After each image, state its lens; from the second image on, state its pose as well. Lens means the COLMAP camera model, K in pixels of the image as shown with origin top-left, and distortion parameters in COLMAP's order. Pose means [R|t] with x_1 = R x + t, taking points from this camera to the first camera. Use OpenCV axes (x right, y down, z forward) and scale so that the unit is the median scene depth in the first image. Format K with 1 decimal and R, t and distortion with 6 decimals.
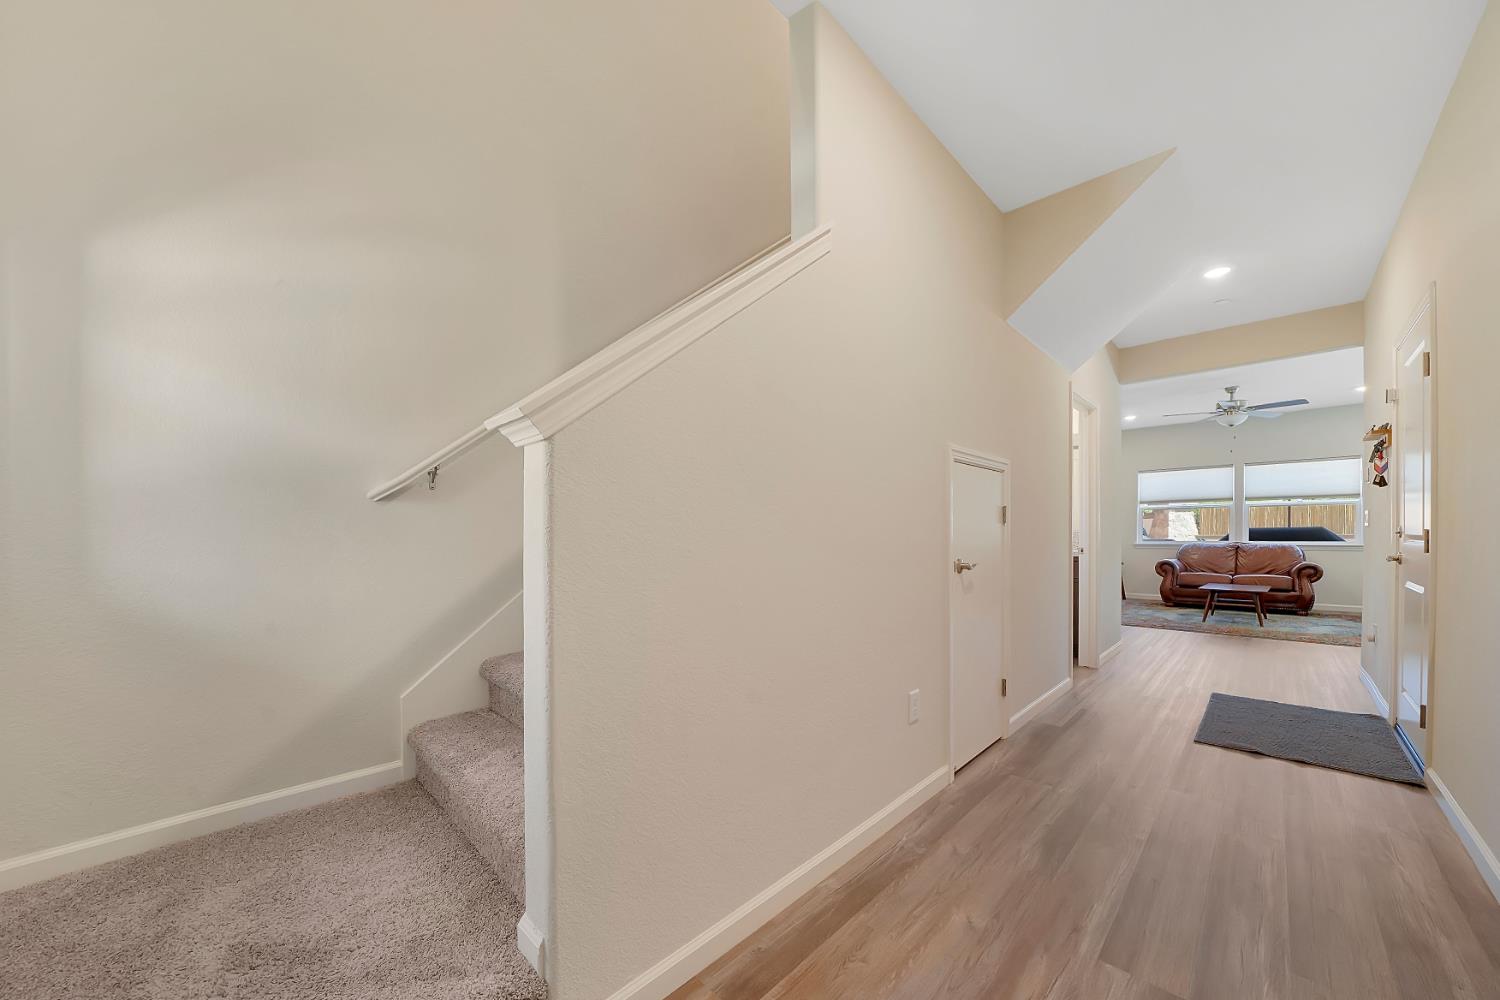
lens RADIAL K [[551.7, 0, 756.8], [0, 551.7, 546.7], [0, 0, 1]] dist [-0.001117, -0.000074]
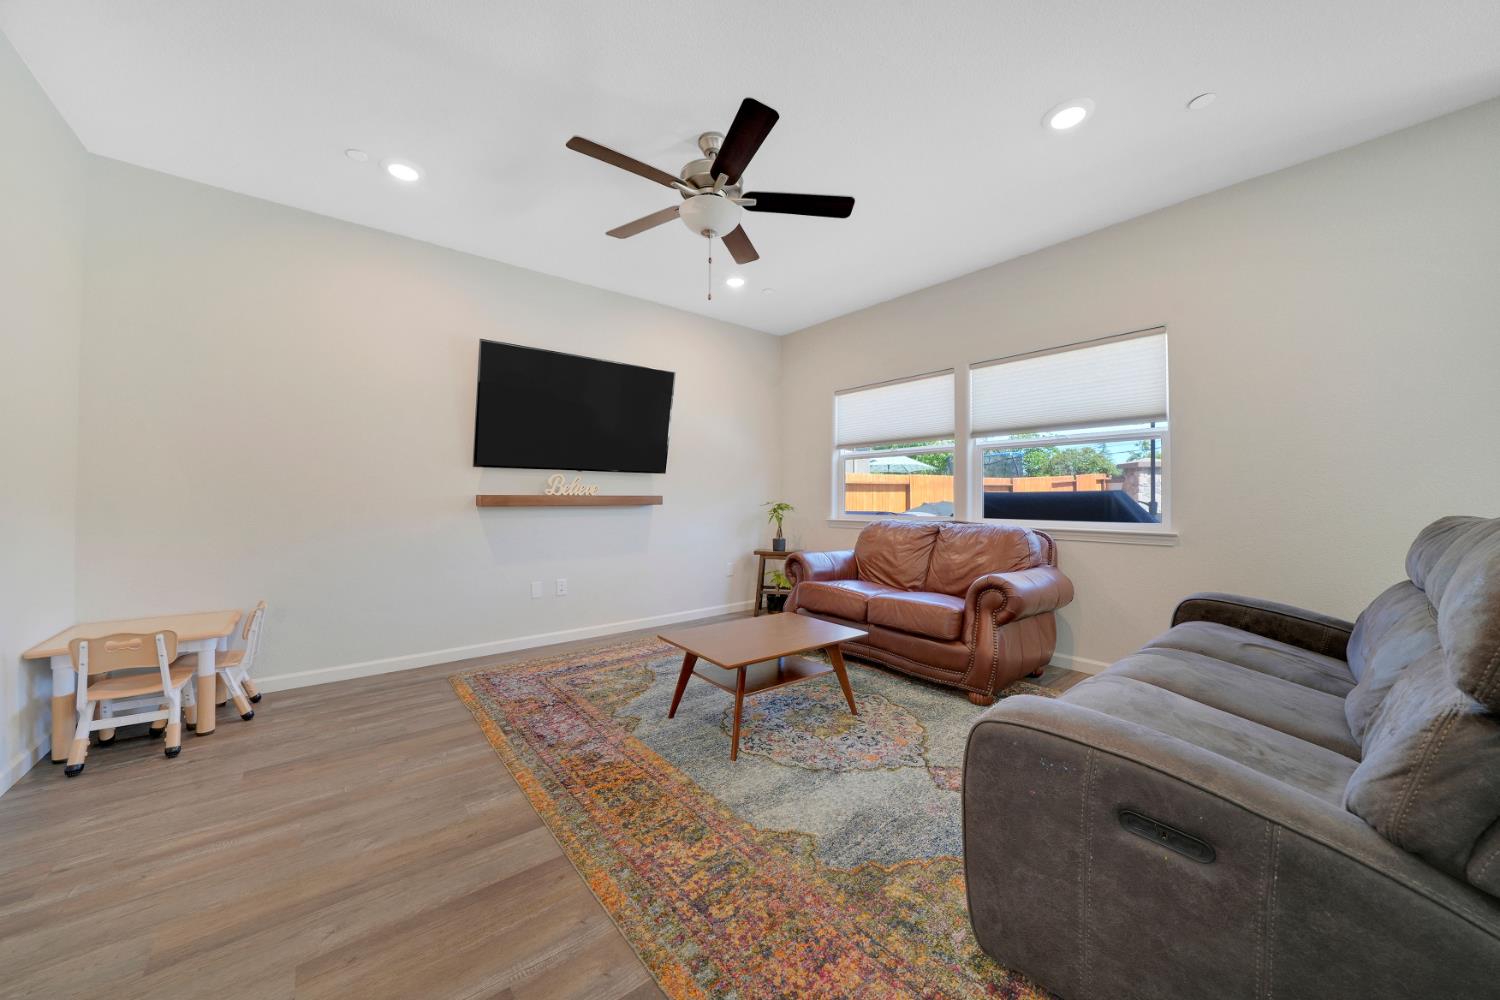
lens RADIAL K [[523.9, 0, 742.9], [0, 523.9, 502.5], [0, 0, 1]] dist [-0.015004, -0.000033]
pose [[0.991523, 0.007331, -0.129724, 0.749065], [-0.009409, 0.999837, -0.015416, -0.015901], [0.129590, 0.016506, 0.991430, 0.506732]]
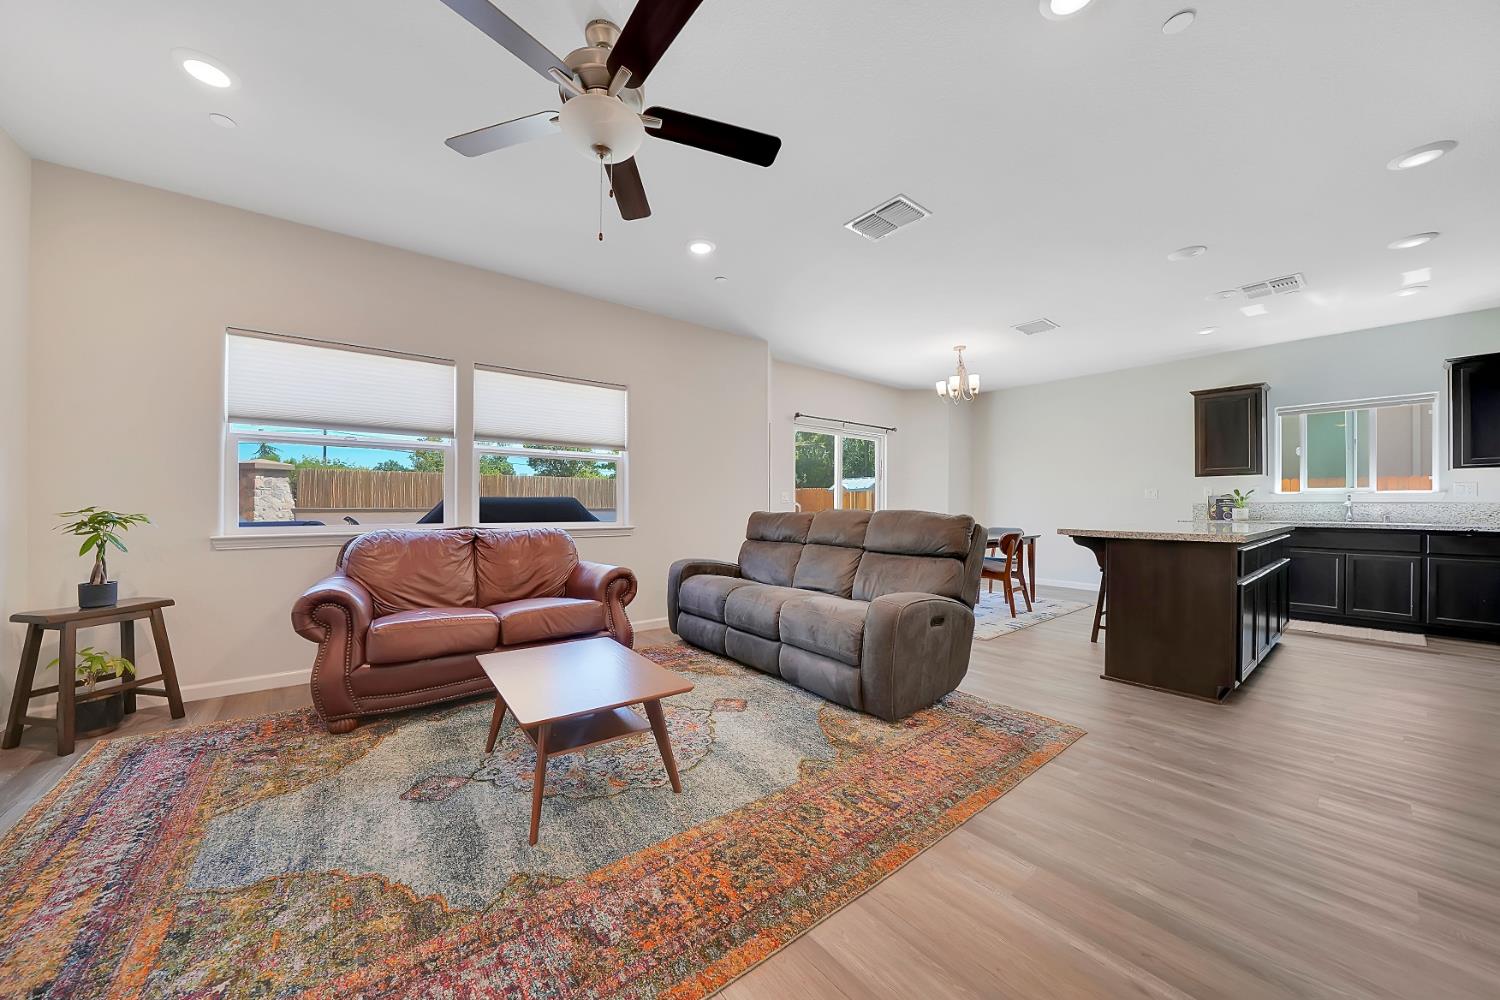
lens RADIAL K [[523.9, 0, 742.9], [0, 523.9, 502.5], [0, 0, 1]] dist [-0.015004, -0.000033]
pose [[0.154017, 0.011136, 0.988005, 0.473320], [0.018941, 0.999719, -0.014221, -0.018304], [-0.987887, 0.020904, 0.153763, 0.704892]]
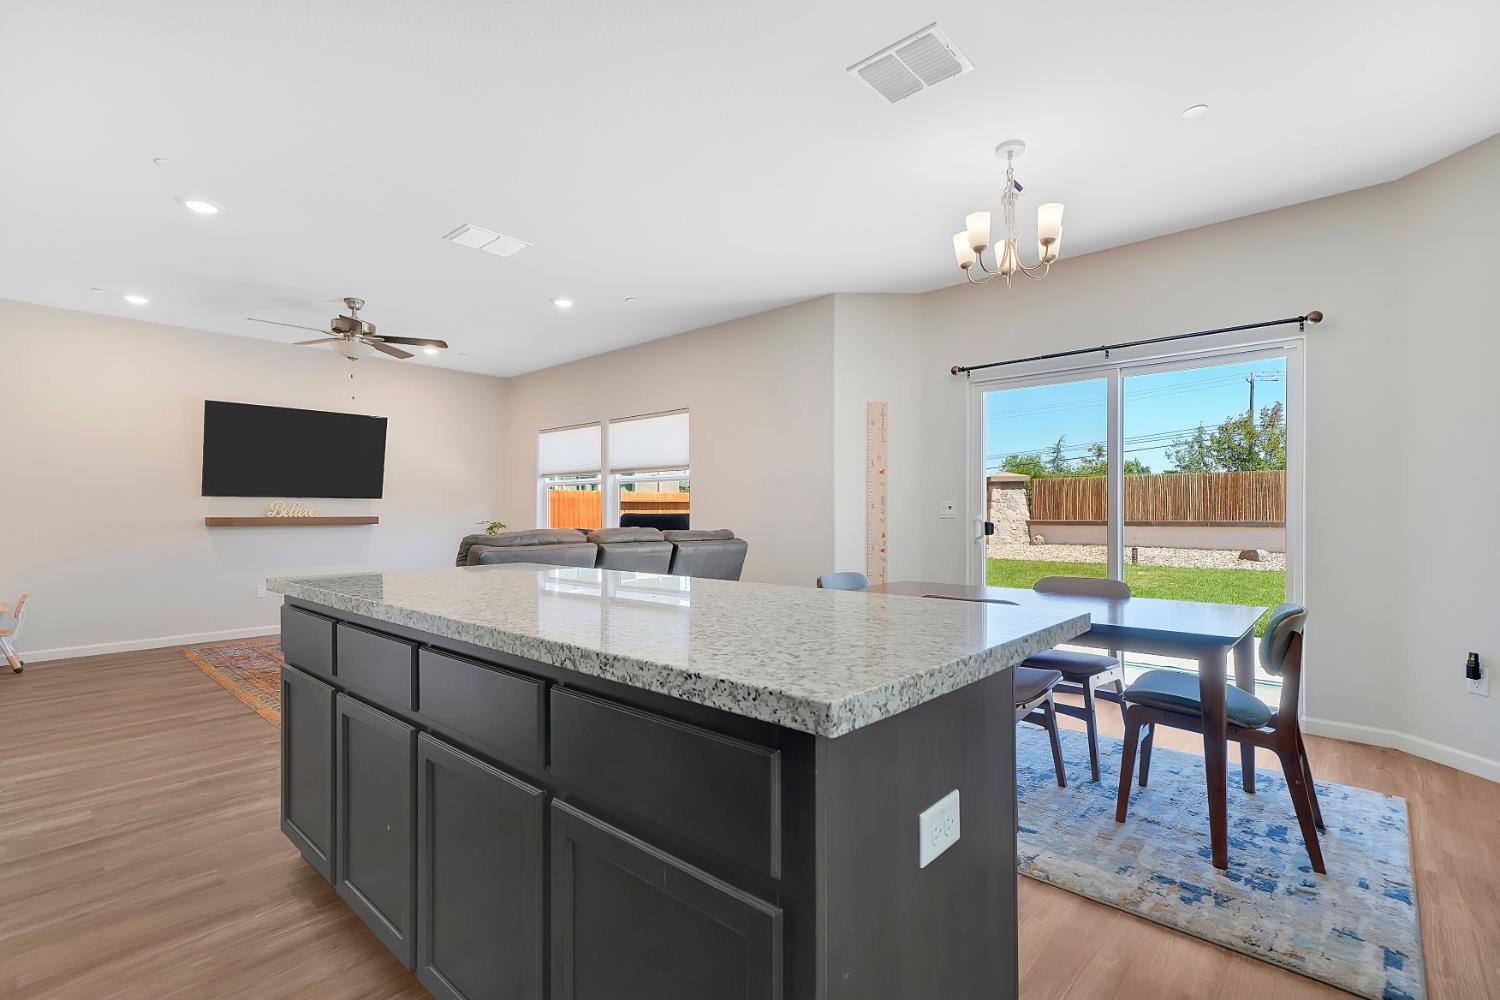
lens RADIAL K [[697.8, 0, 739.8], [0, 697.8, 510.3], [0, 0, 1]] dist [0.011343, 0.000252]
pose [[0.999980, 0.005110, 0.003815, 1.053454], [-0.005002, 0.999595, -0.028013, -0.016124], [-0.003957, 0.027993, 0.999600, 0.140227]]
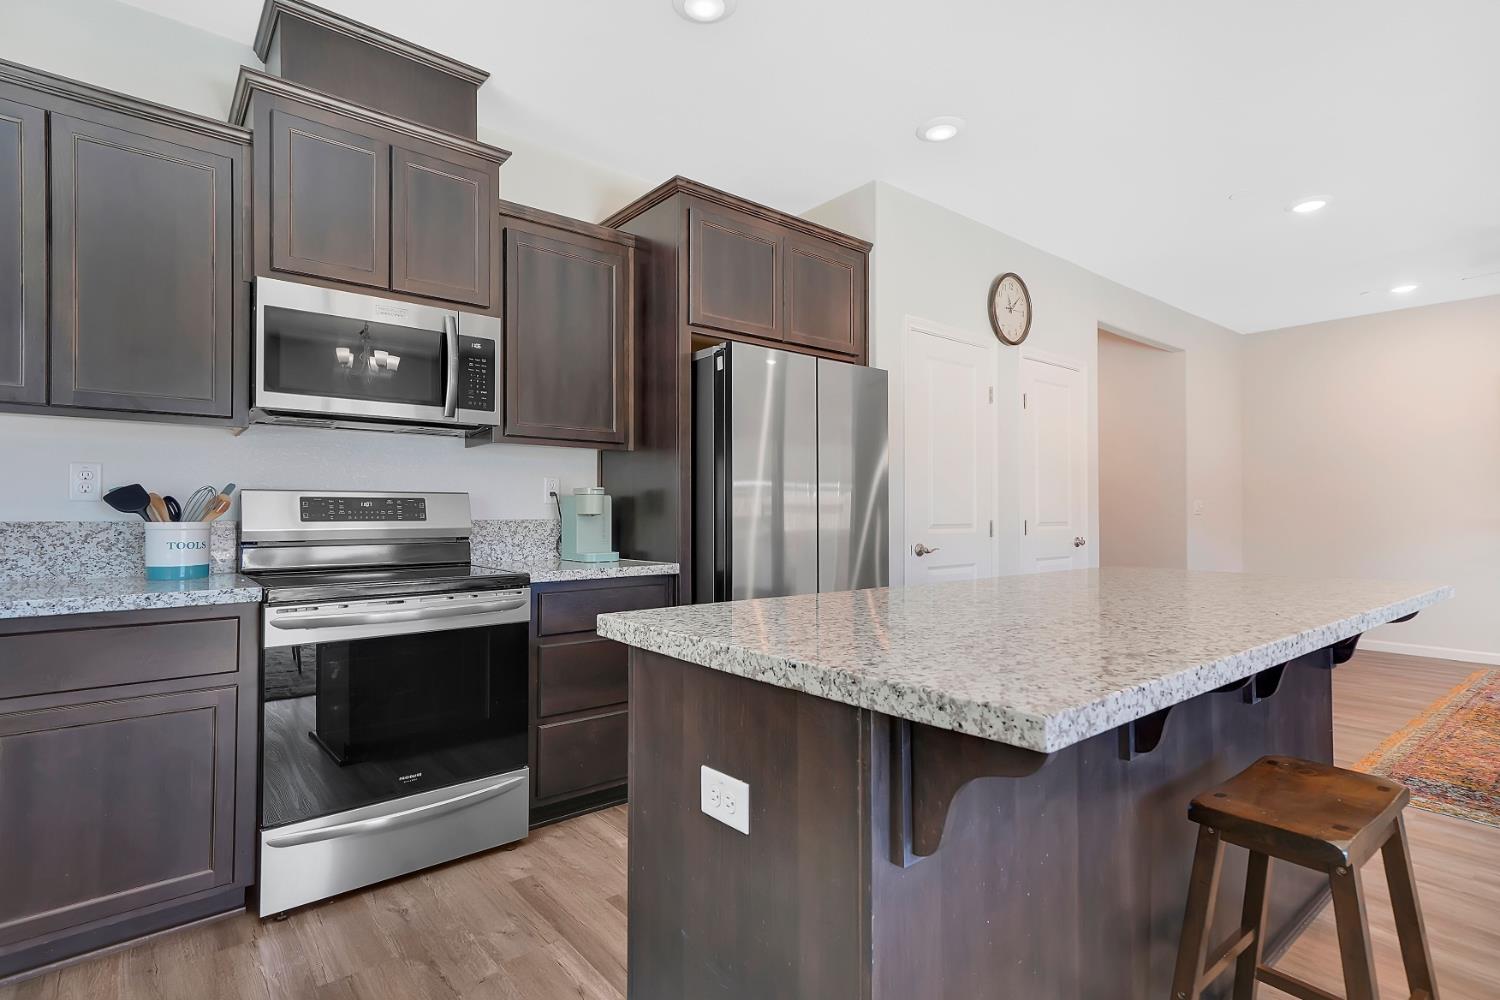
lens RADIAL K [[697.8, 0, 739.8], [0, 697.8, 510.3], [0, 0, 1]] dist [0.011343, 0.000252]
pose [[-0.115316, 0.008737, -0.993290, 1.220282], [-0.021950, 0.999695, 0.011342, -0.020108], [0.993086, 0.023111, -0.115089, 0.281693]]
